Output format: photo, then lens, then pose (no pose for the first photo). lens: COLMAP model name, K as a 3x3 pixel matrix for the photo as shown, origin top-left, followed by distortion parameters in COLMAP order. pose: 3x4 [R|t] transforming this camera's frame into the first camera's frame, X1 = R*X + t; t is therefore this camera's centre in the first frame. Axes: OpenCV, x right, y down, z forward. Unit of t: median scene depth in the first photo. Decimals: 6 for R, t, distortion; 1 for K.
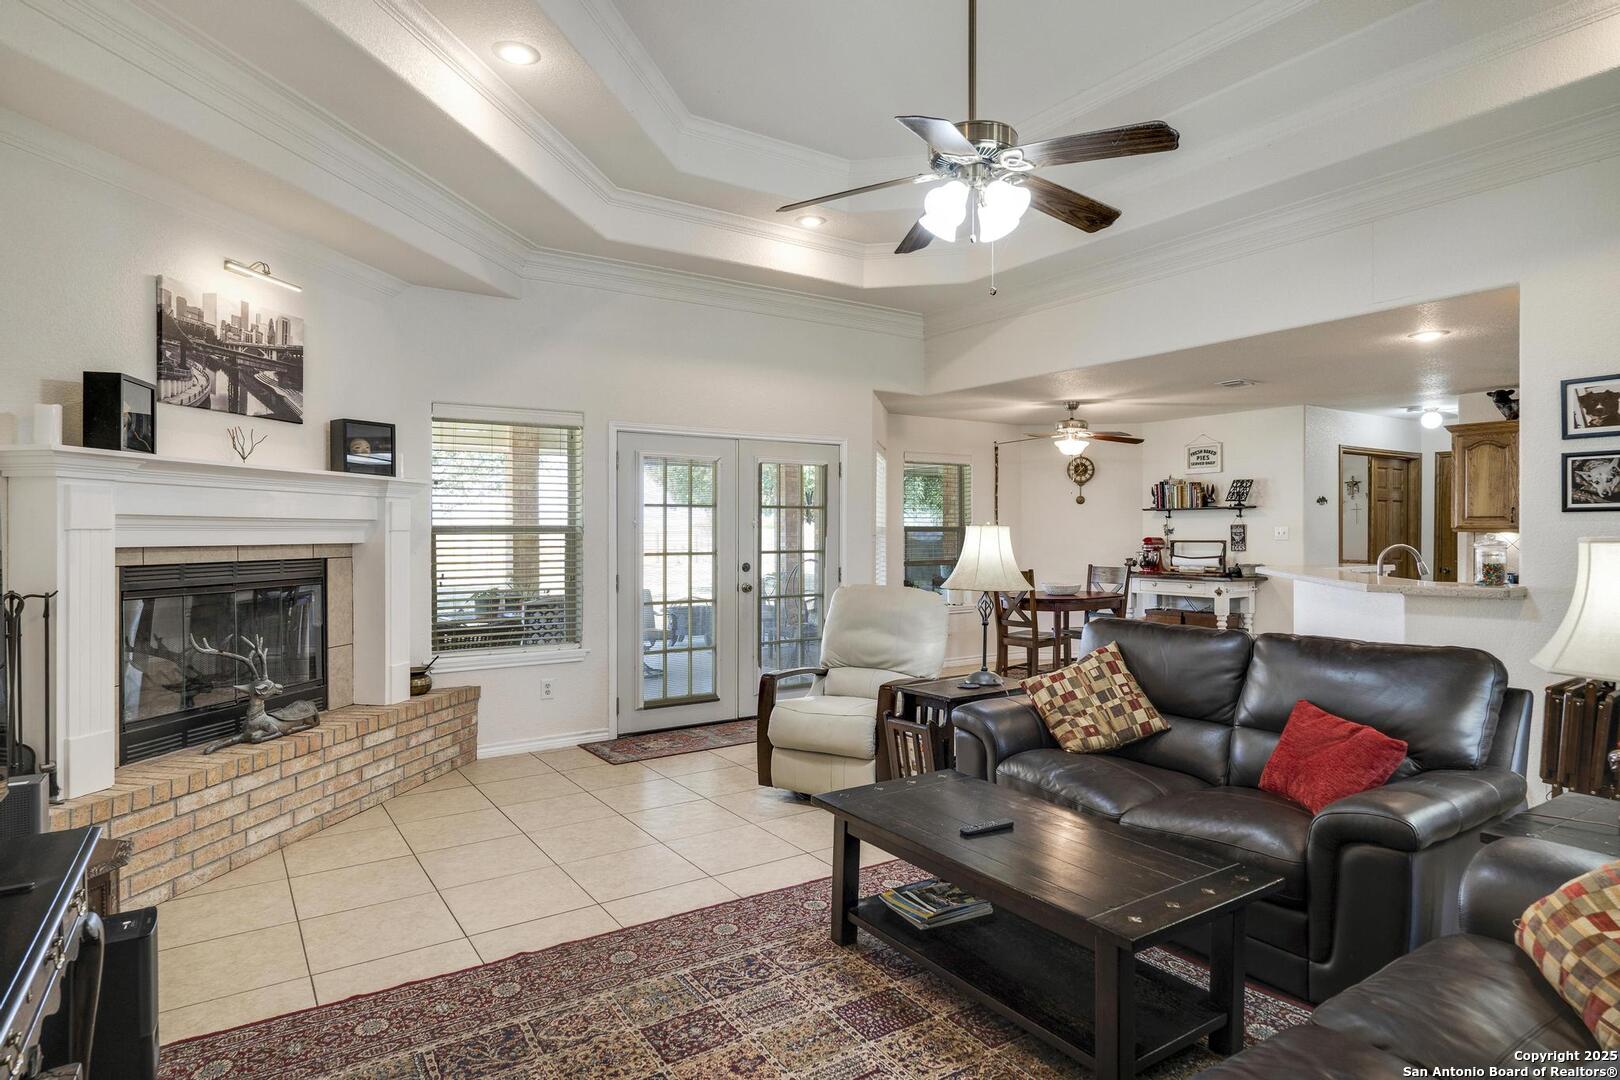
lens RADIAL K [[877.6, 0, 805.3], [0, 877.6, 519.2], [0, 0, 1]] dist [0.001260, 0.000194]
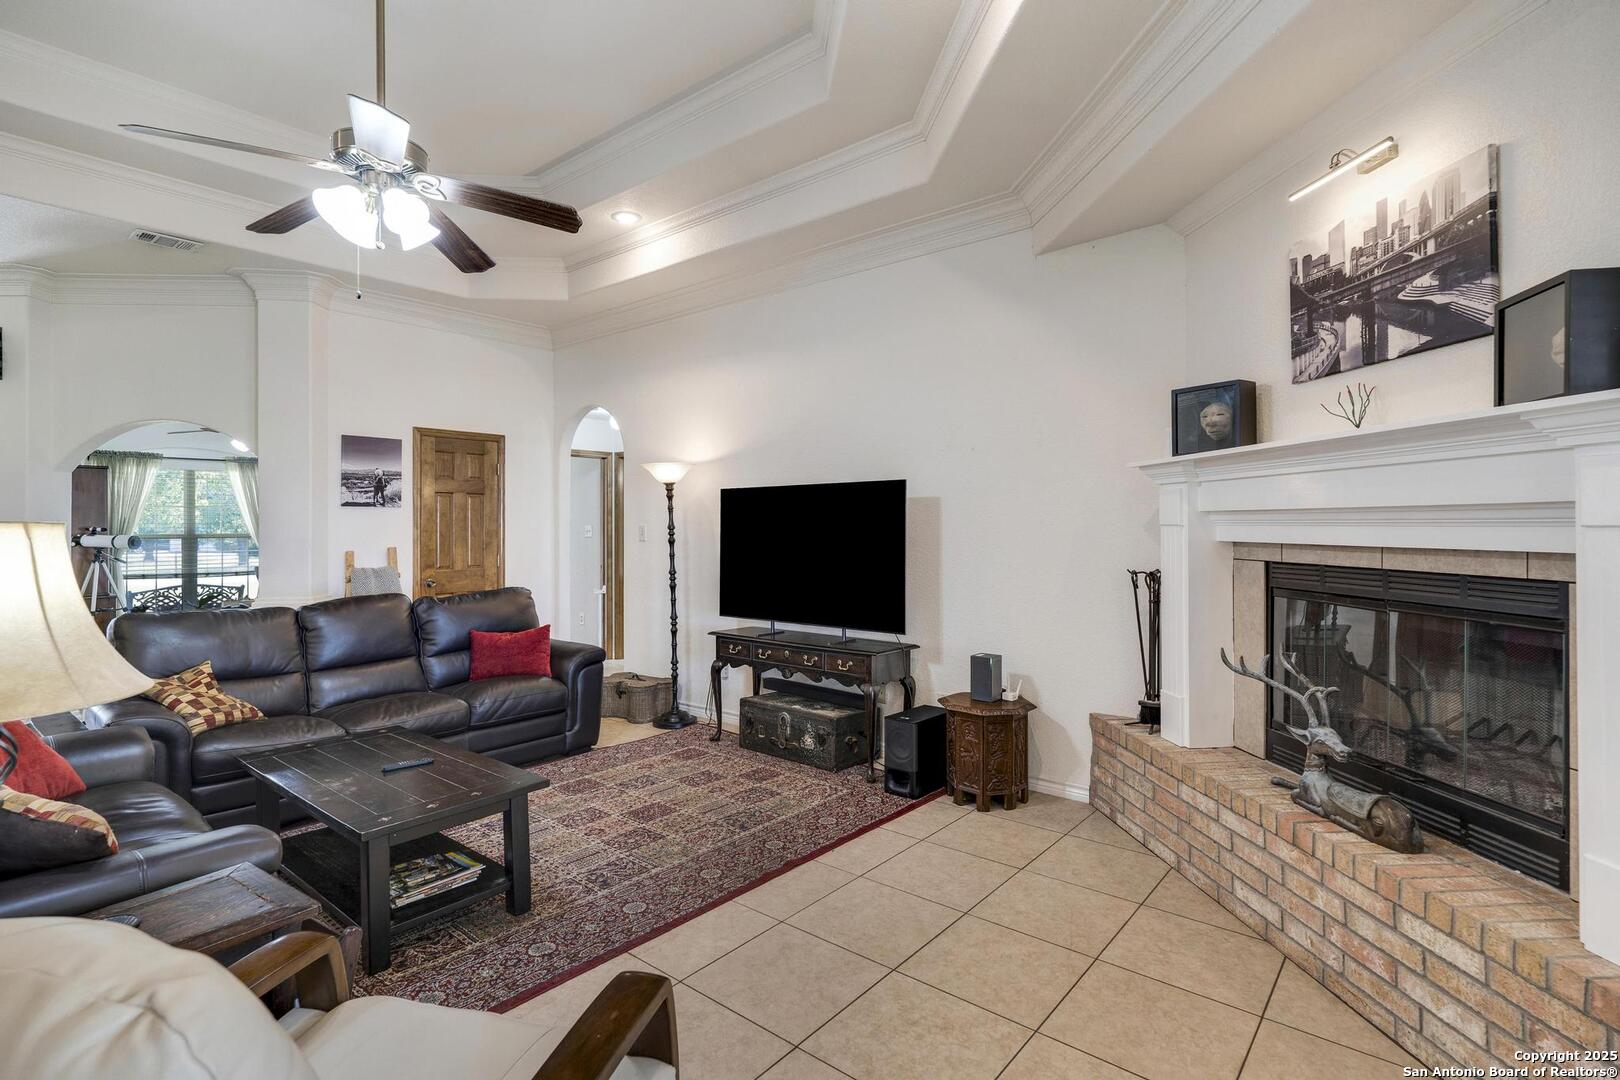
lens RADIAL K [[786.7, 0, 810.0], [0, 786.7, 540.0], [0, 0, 1]] dist [-0.000422, 0.000262]
pose [[-0.959032, 0.007252, -0.283204, -0.027744], [0.005882, 0.999967, 0.005687, 0.023122], [0.283236, 0.003788, -0.959043, 1.917240]]
